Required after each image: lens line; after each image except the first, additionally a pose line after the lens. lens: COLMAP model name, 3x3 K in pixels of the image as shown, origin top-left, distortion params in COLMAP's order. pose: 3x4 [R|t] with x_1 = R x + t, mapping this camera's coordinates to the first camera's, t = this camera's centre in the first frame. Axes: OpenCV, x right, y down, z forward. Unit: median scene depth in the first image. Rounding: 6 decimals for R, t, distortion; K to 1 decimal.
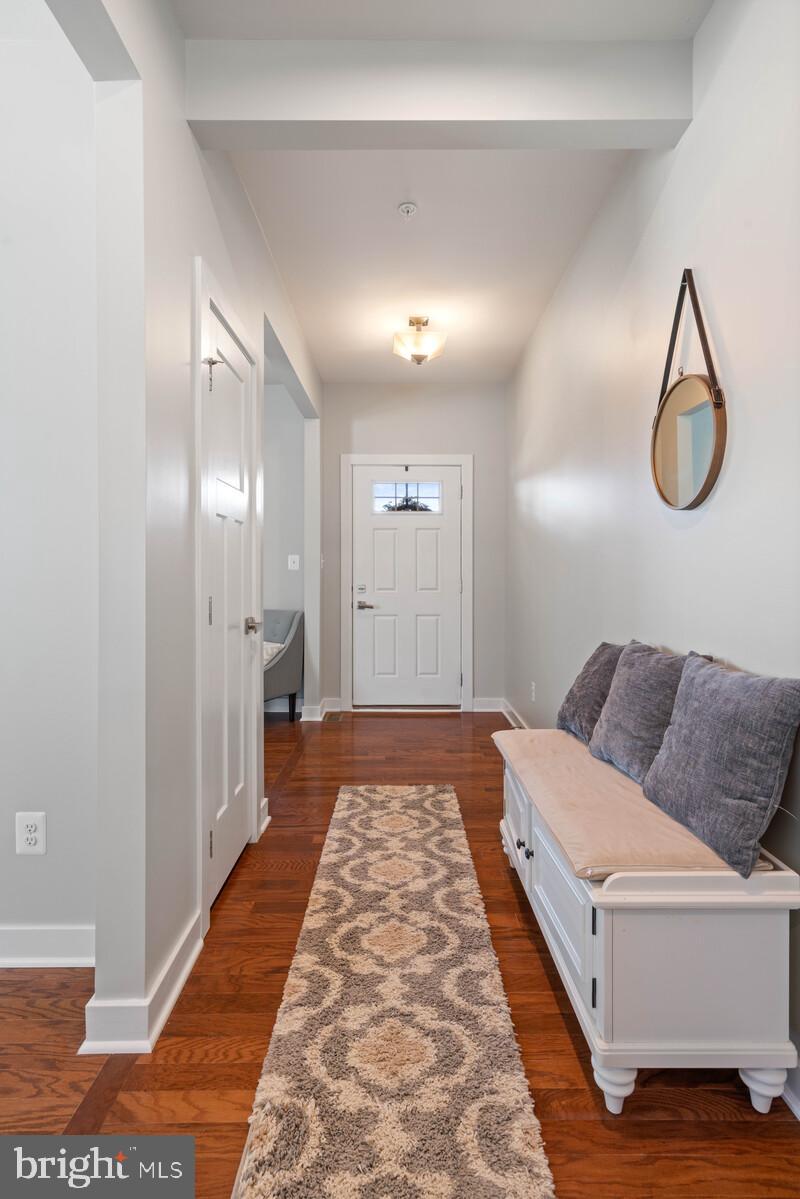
lens RADIAL K [[584.2, 0, 398.8], [0, 584.2, 571.9], [0, 0, 1]] dist [-0.002820, 0.001025]
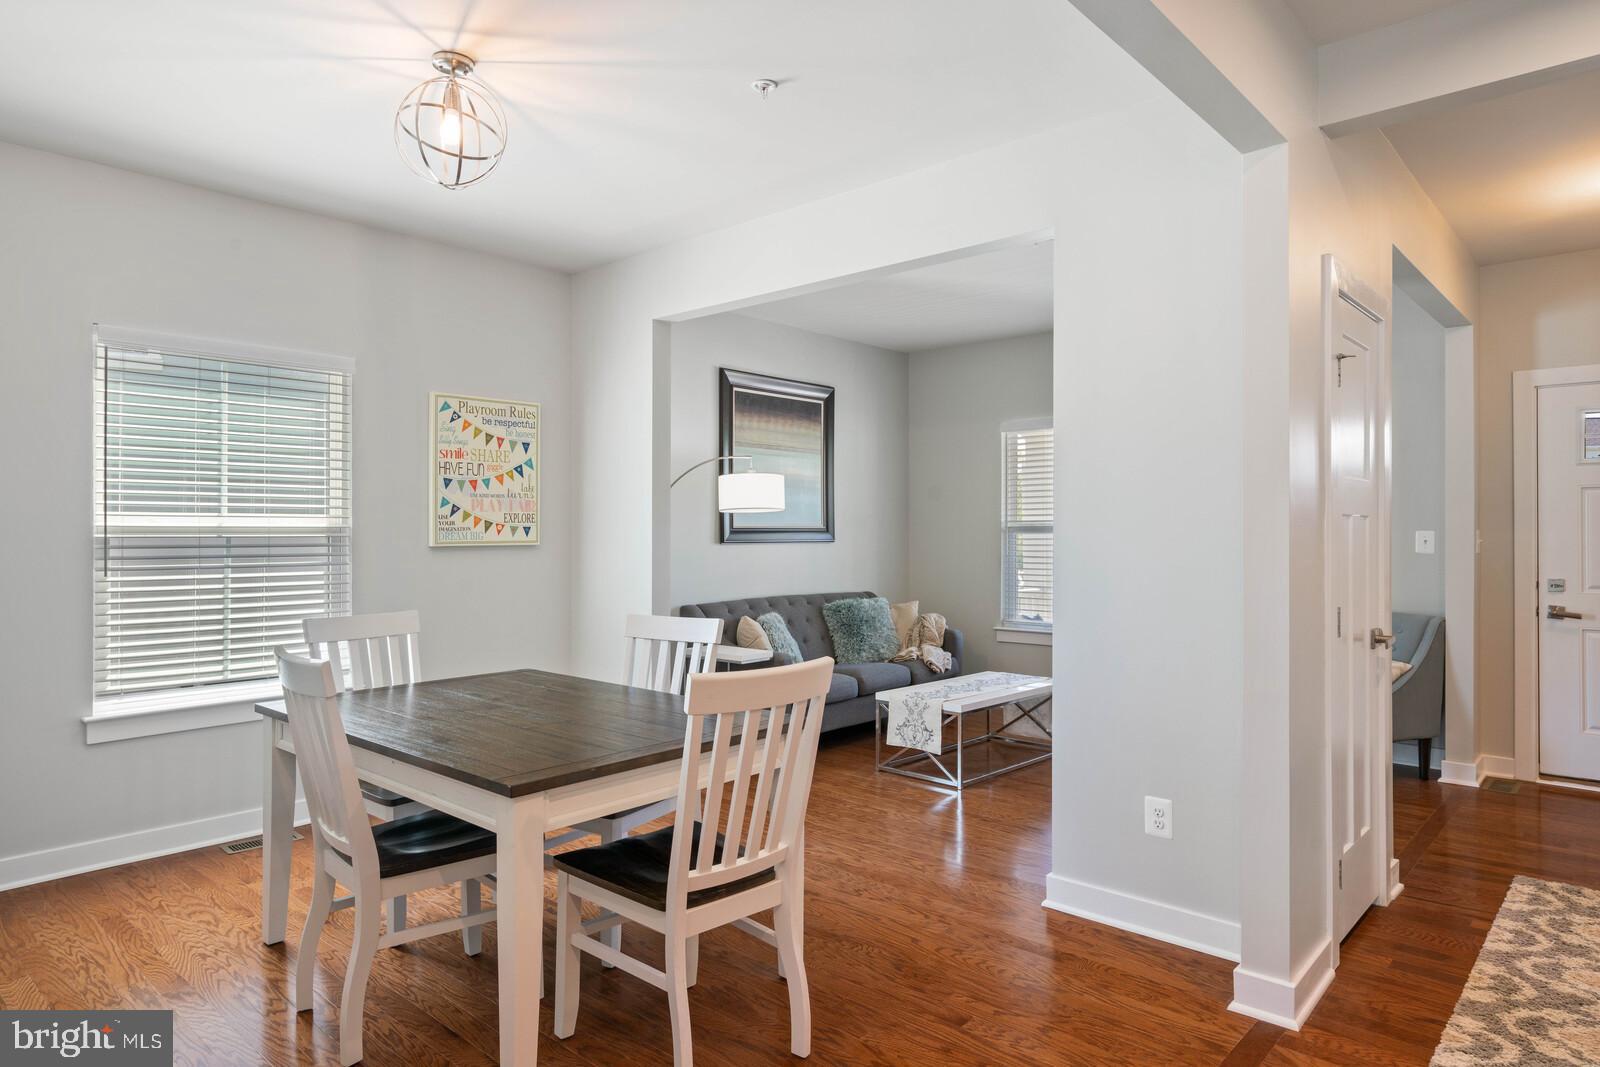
lens RADIAL K [[957.9, 0, 795.0], [0, 957.9, 525.3], [0, 0, 1]] dist [0.006086, 0.003506]
pose [[0.738125, -0.002973, -0.674657, 0.054552], [0.002664, 0.999995, -0.001493, -0.067569], [0.674659, -0.000696, 0.738130, -0.551417]]
